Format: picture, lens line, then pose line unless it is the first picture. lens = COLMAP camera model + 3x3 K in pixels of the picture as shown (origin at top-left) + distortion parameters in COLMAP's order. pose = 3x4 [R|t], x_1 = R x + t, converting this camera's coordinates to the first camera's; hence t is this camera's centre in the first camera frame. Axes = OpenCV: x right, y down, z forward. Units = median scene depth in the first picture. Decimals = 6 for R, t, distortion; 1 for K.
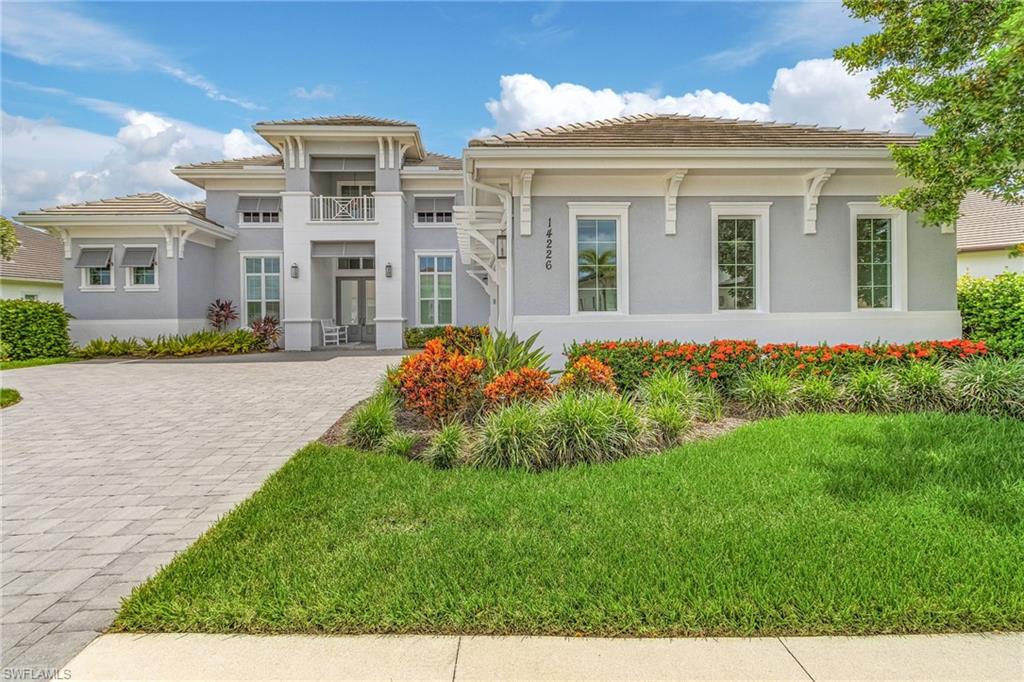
lens RADIAL K [[514.5, 0, 493.6], [0, 514.5, 312.6], [0, 0, 1]] dist [0.001058, -0.000096]
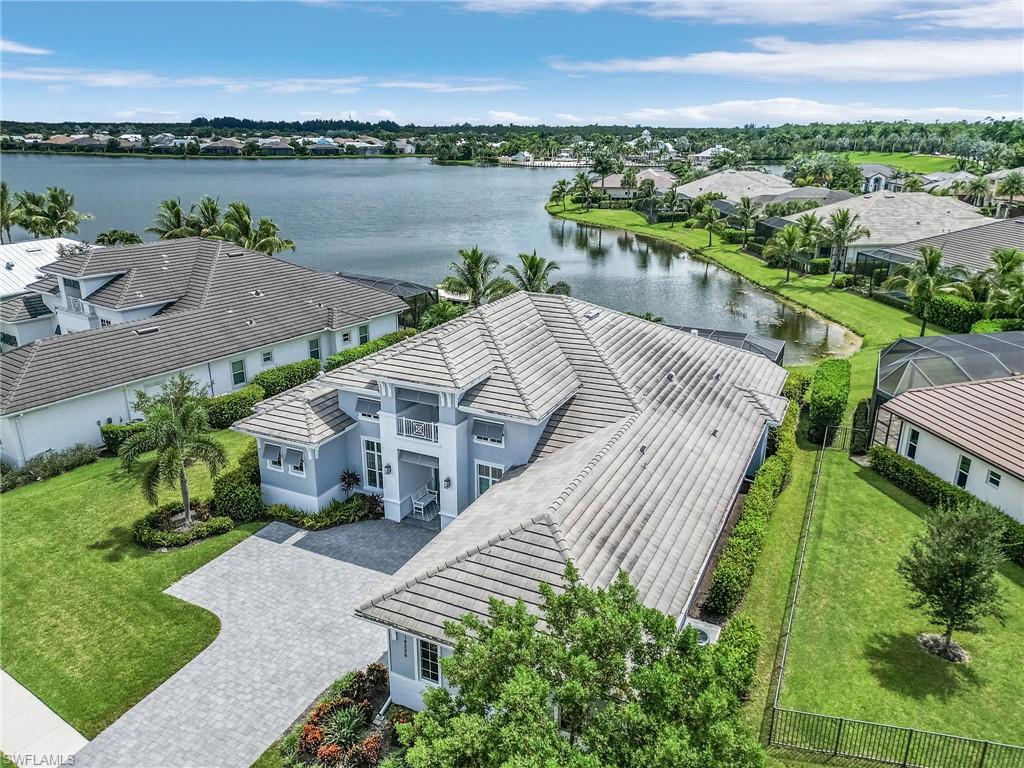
lens RADIAL K [[723.5, 0, 510.0], [0, 723.5, 361.0], [0, 0, 1]] dist [0.064309, 0.000169]
pose [[0.882911, 0.152226, -0.444179, 0.702056], [-0.010360, 0.952073, 0.305695, -0.934992], [0.469426, -0.265300, 0.842173, -0.386865]]
